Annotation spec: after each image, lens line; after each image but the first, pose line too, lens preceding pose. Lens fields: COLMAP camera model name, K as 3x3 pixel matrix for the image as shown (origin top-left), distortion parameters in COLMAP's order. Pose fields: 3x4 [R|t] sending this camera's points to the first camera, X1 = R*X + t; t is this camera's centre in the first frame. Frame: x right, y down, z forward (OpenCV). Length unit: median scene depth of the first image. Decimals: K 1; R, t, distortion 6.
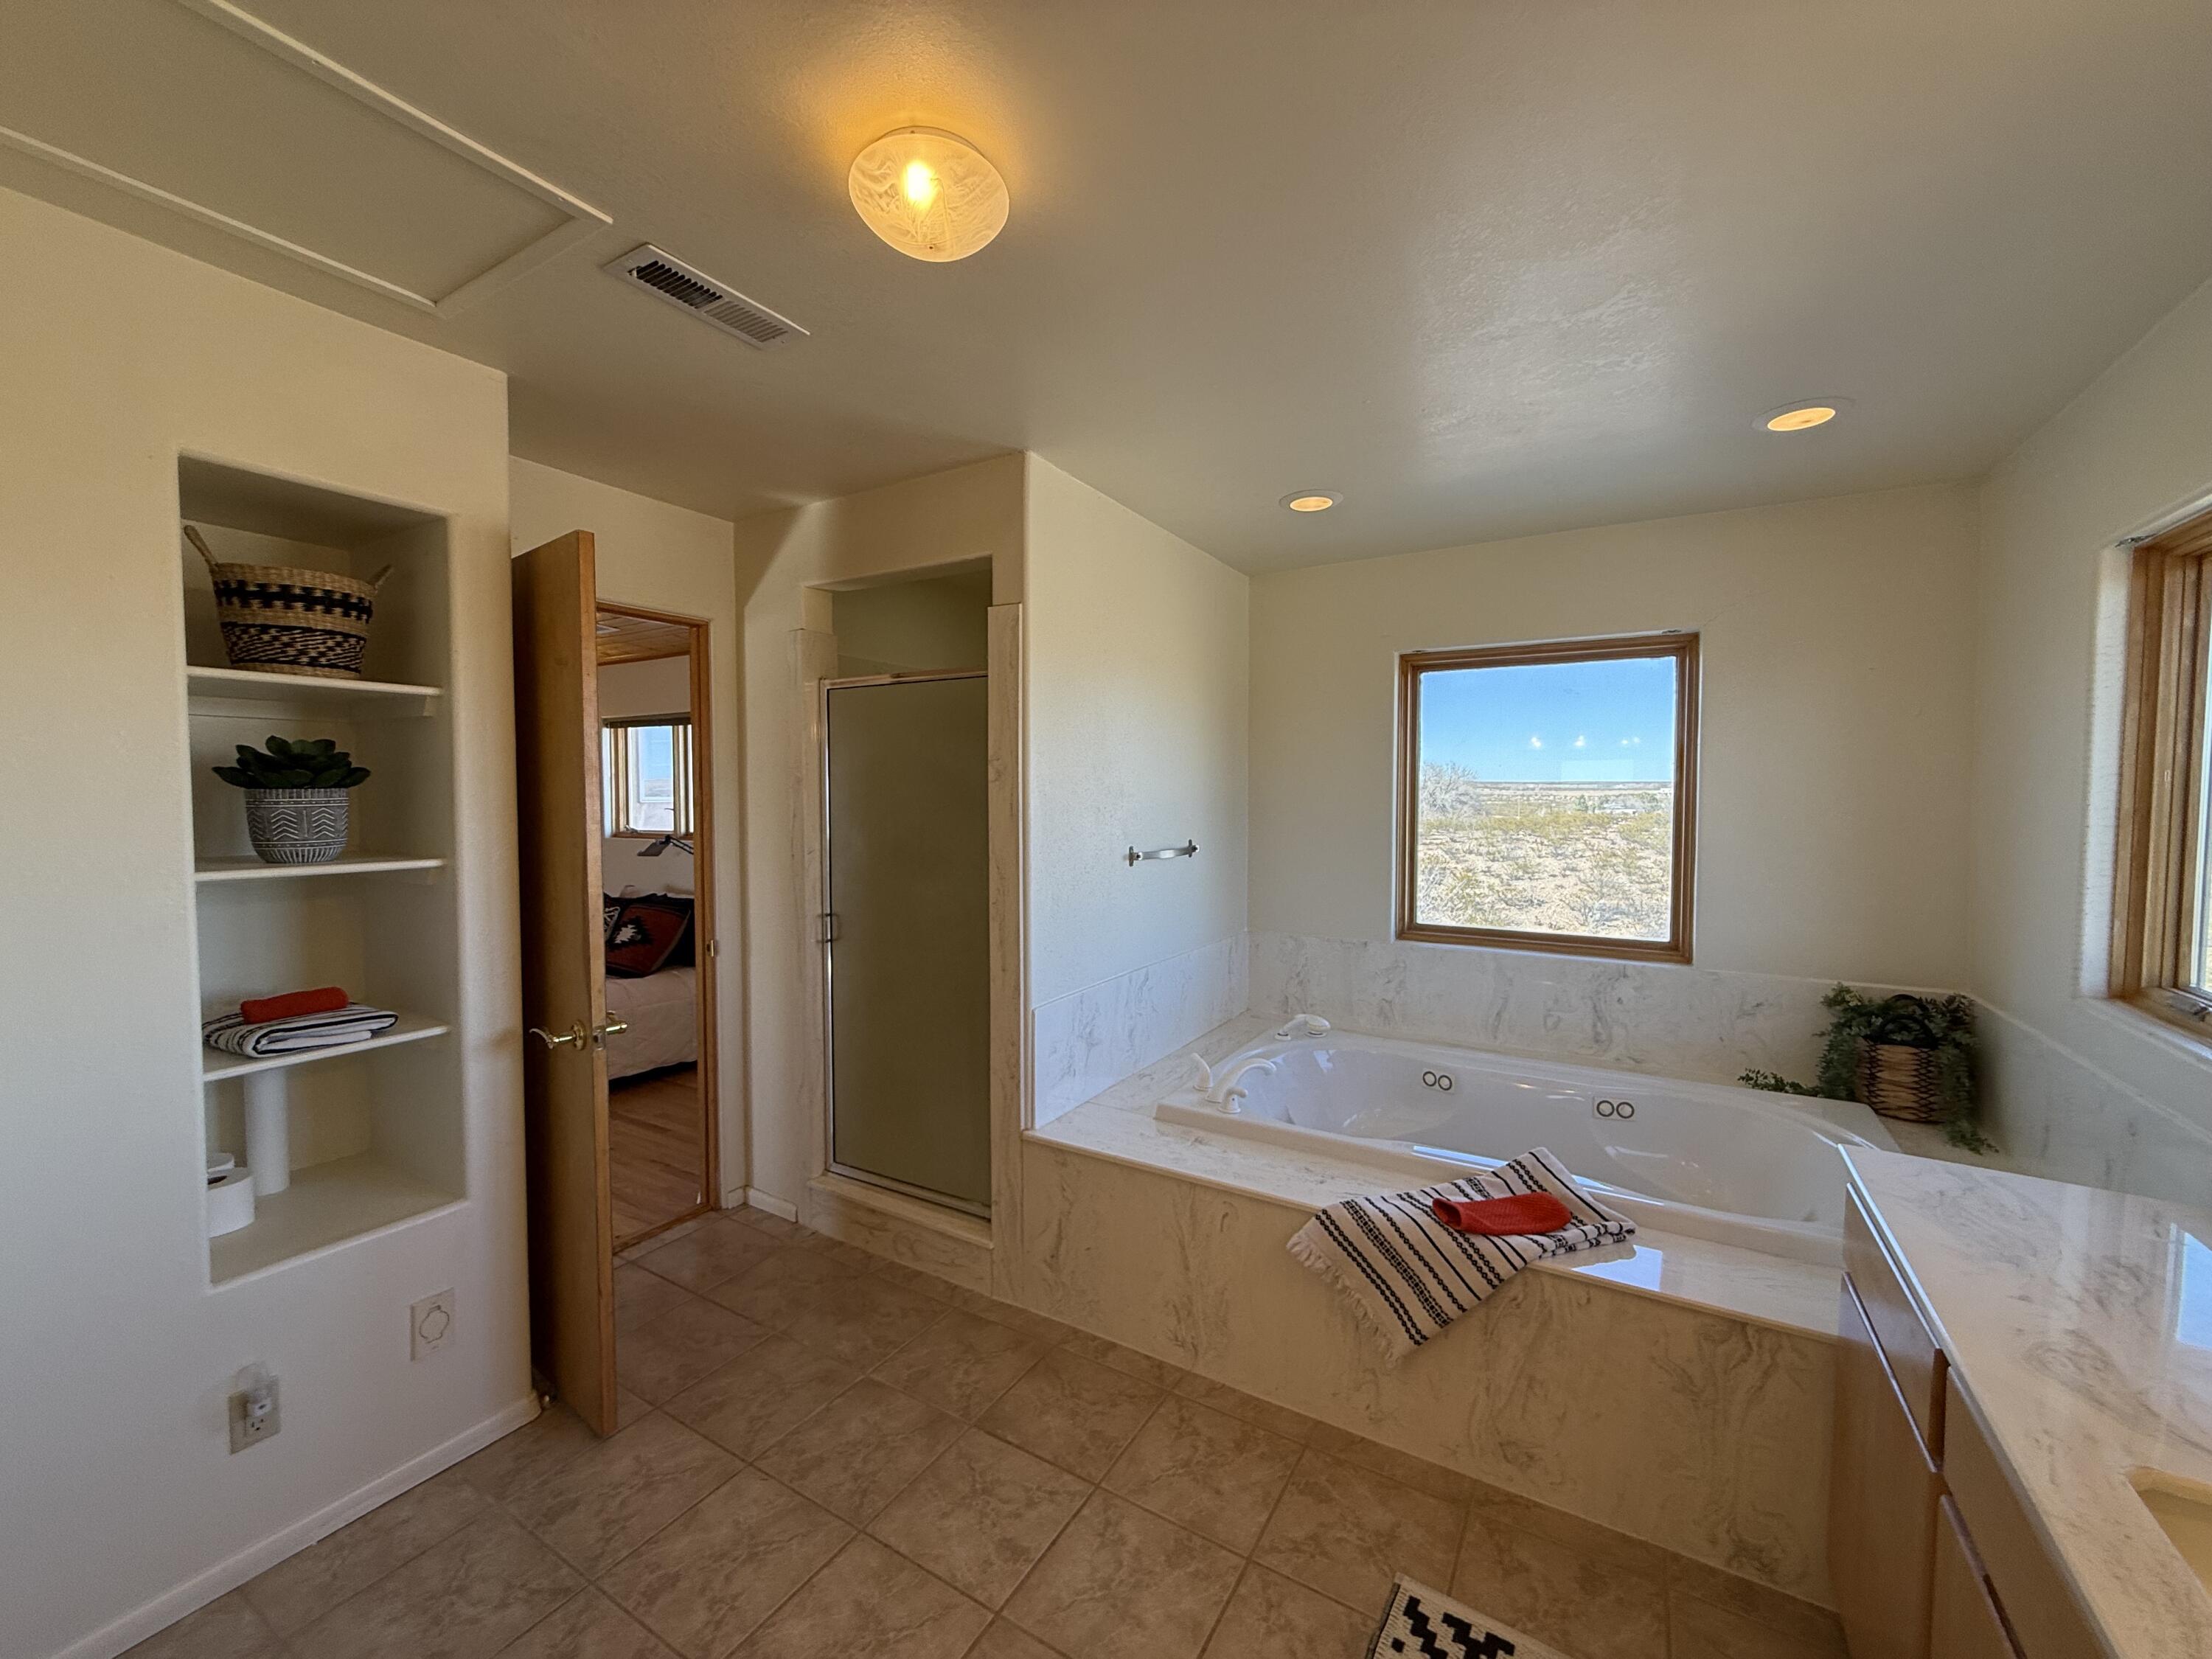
lens RADIAL K [[878.8, 0, 1100.0], [0, 878.8, 828.1], [0, 0, 1]] dist [-0.000919, 0.000220]
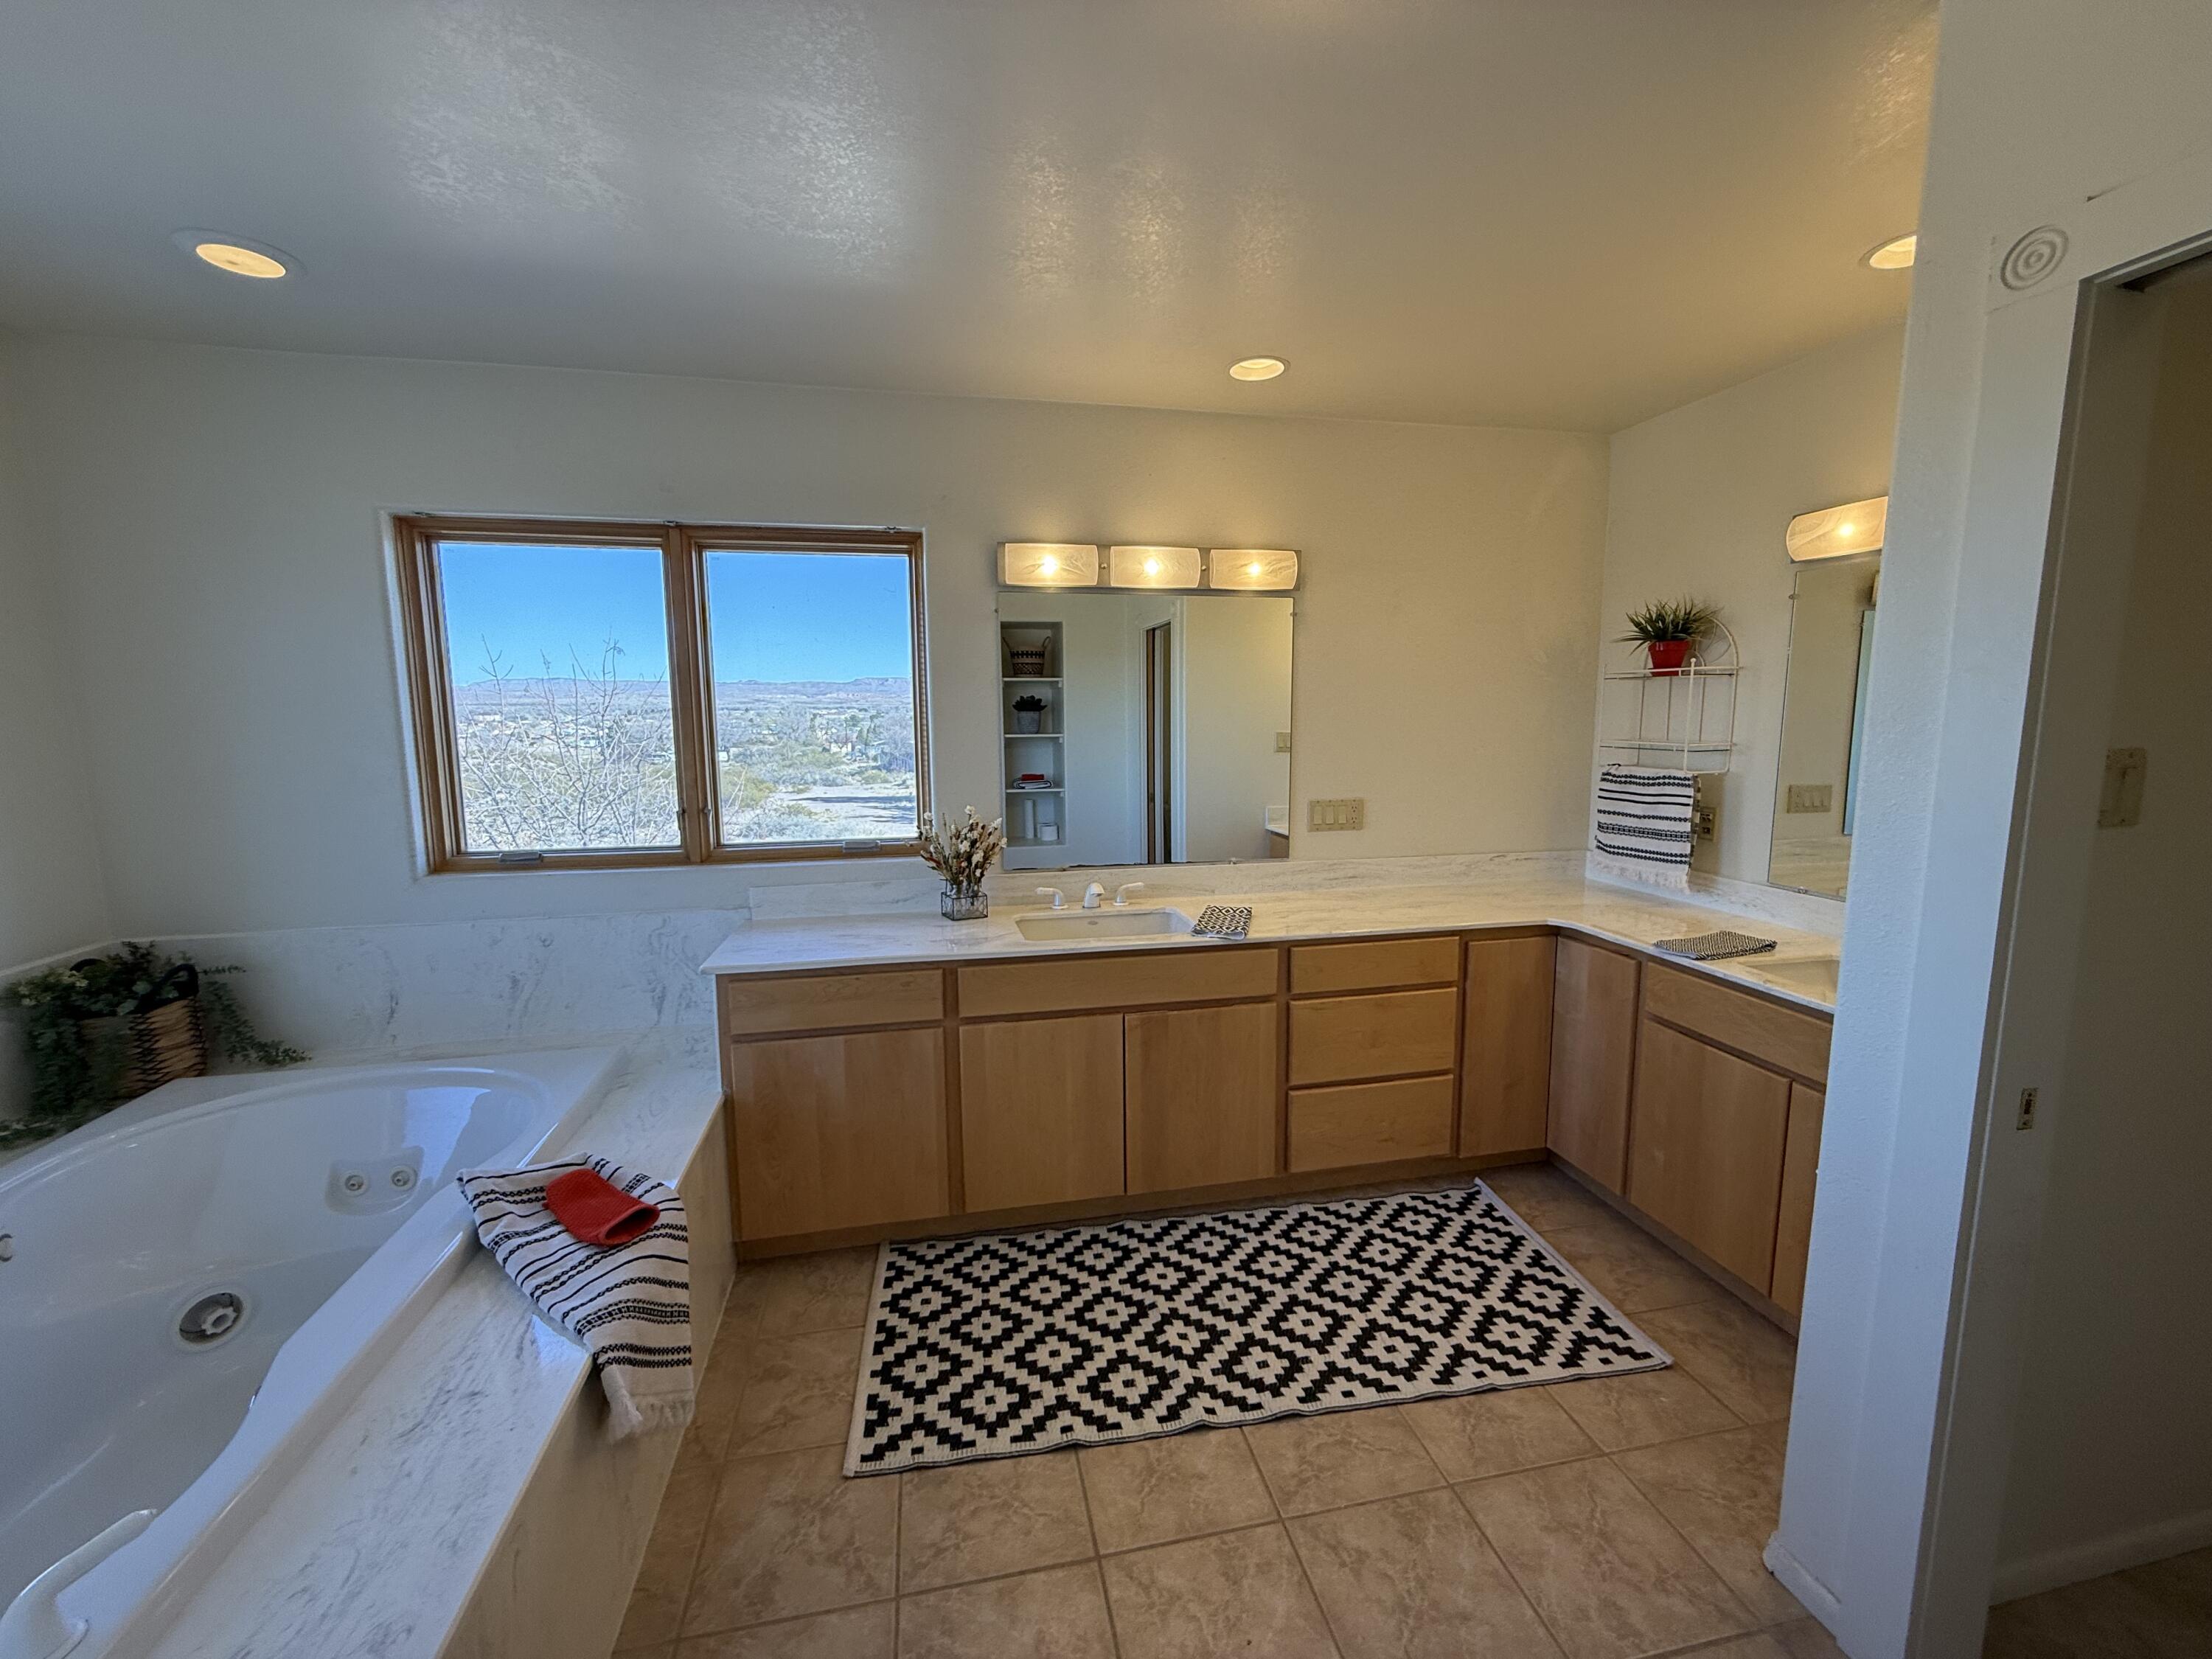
lens RADIAL K [[878.8, 0, 1102.8], [0, 878.8, 824.3], [0, 0, 1]] dist [-0.000919, 0.000220]
pose [[-0.679084, -0.092151, 0.728253, -0.452754], [0.036543, 0.986615, 0.158919, -0.046677], [-0.733150, 0.134532, -0.666627, 1.130003]]
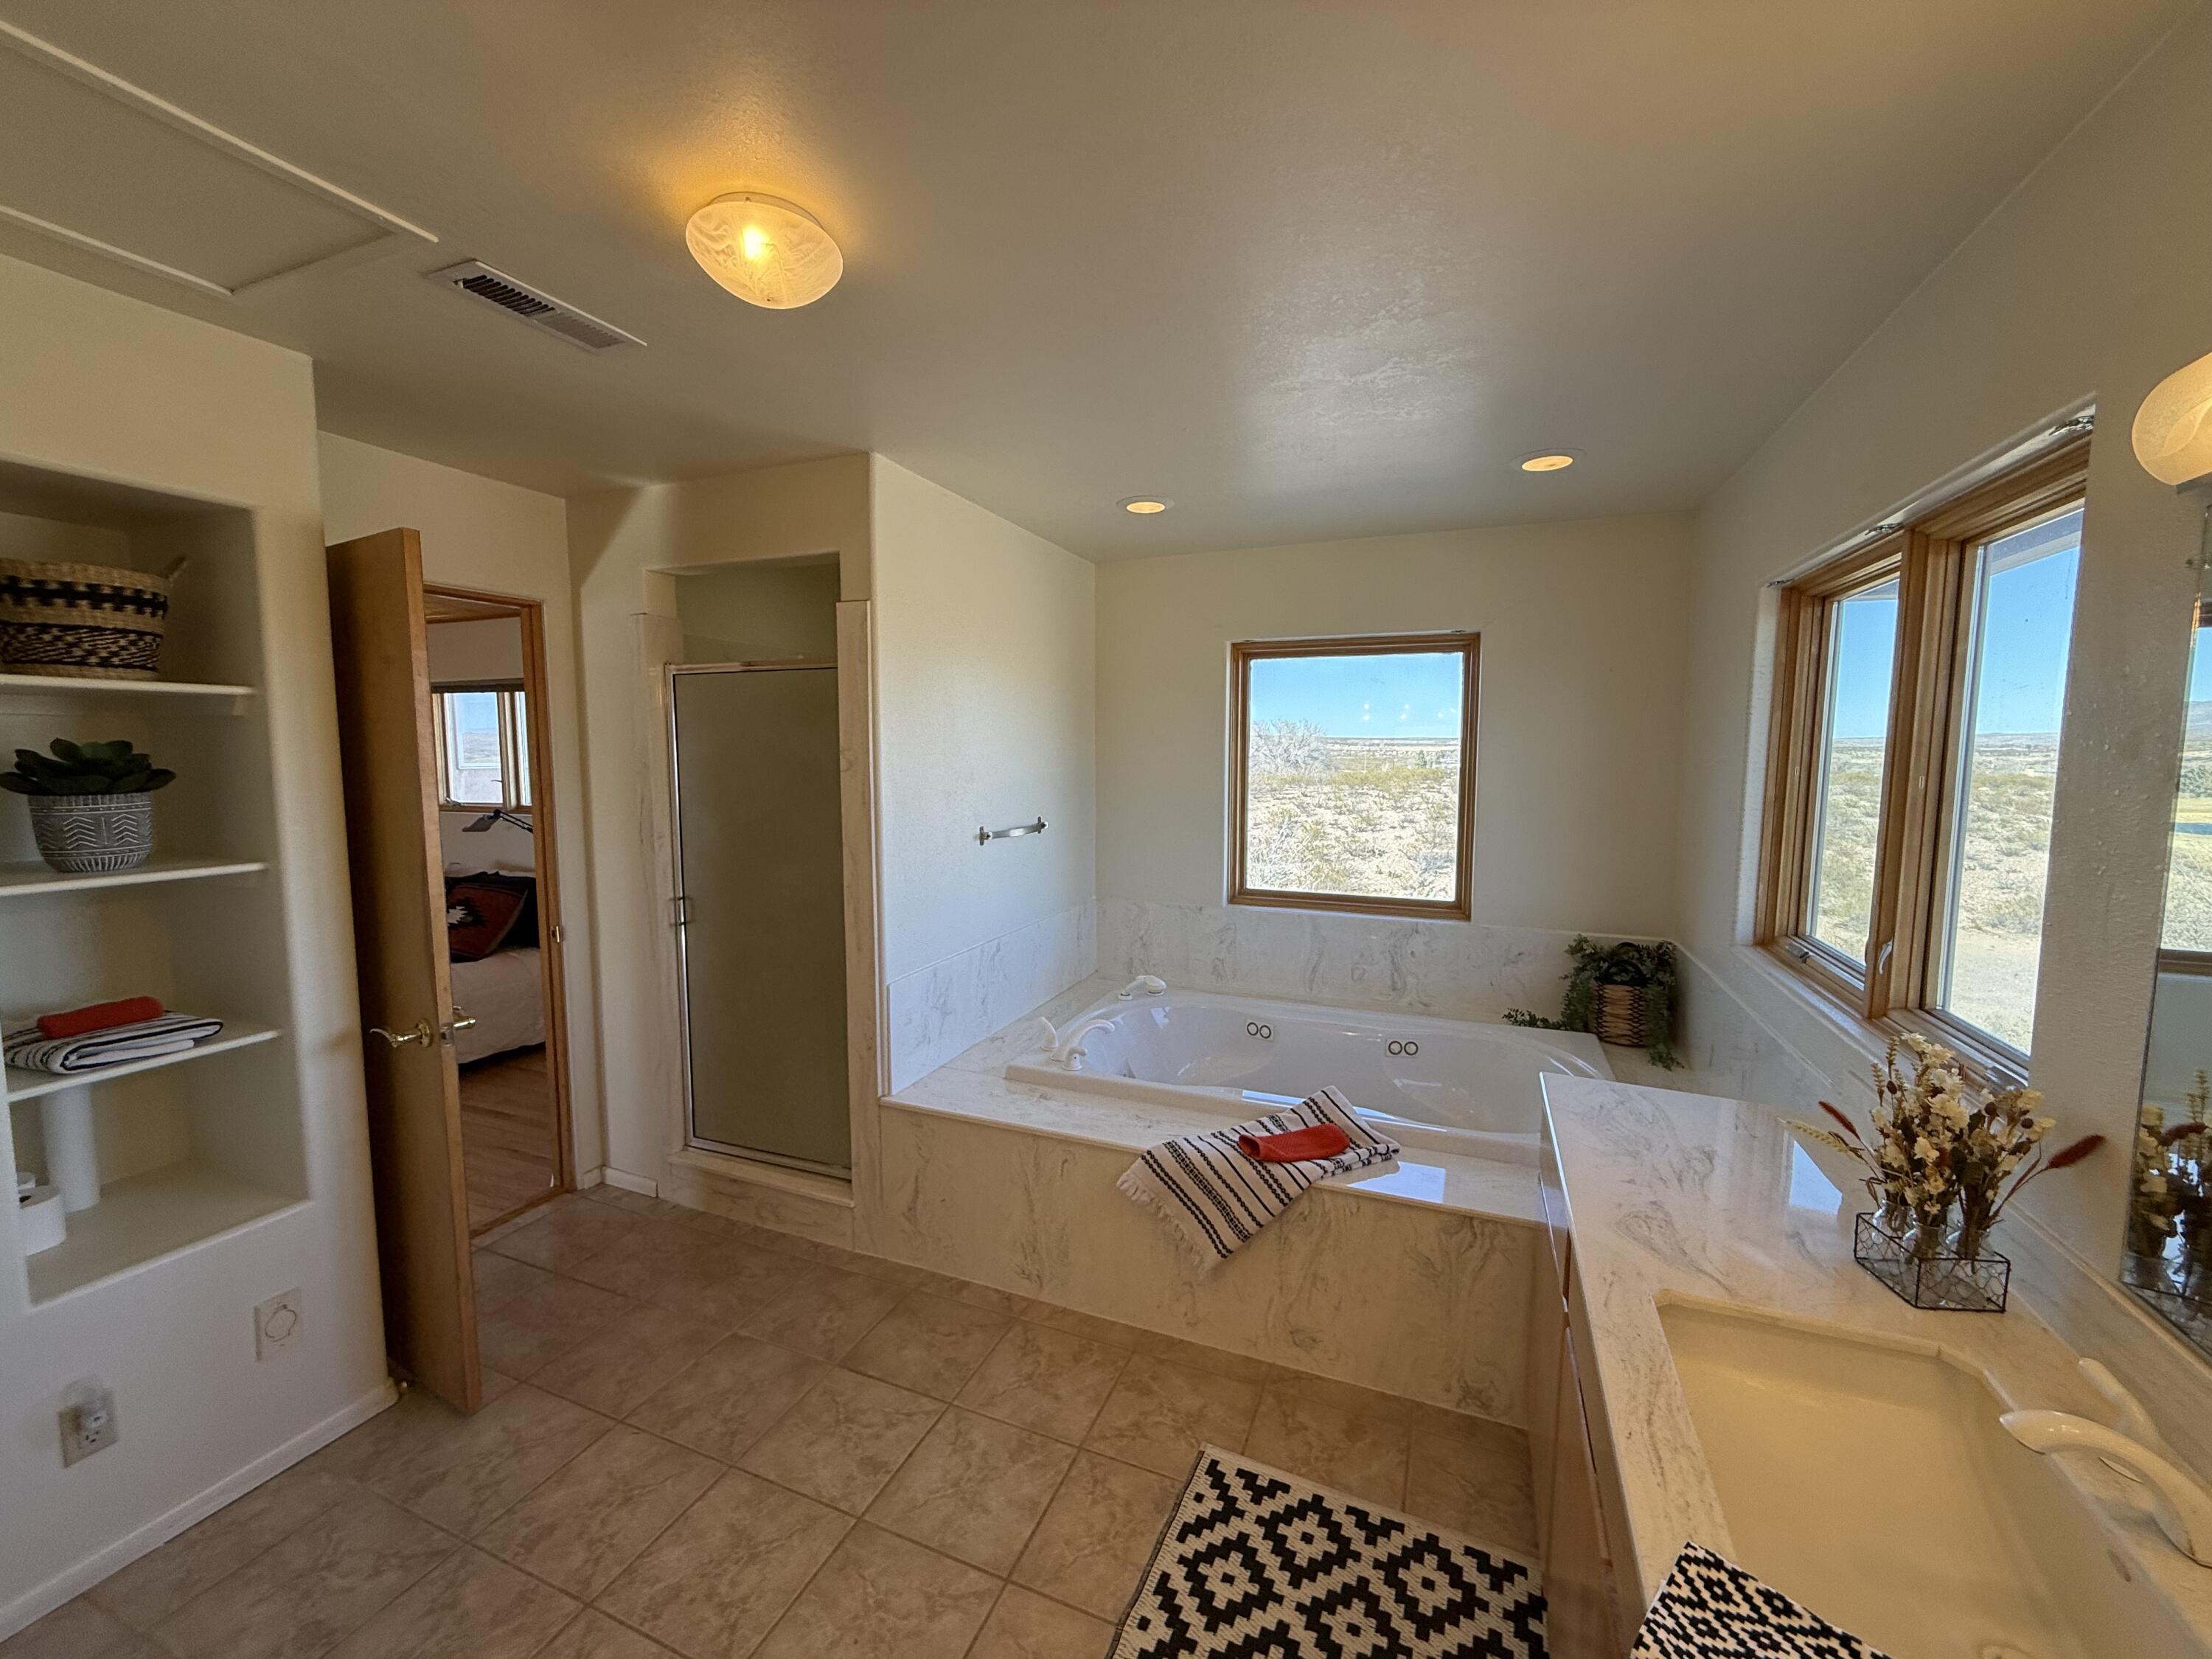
lens RADIAL K [[878.8, 0, 1101.3], [0, 878.8, 827.5], [0, 0, 1]] dist [-0.000919, 0.000220]
pose [[0.988333, -0.013260, 0.151730, 0.025667], [0.005578, 0.998686, 0.050944, -0.046376], [-0.152206, -0.049503, 0.987108, -0.103330]]
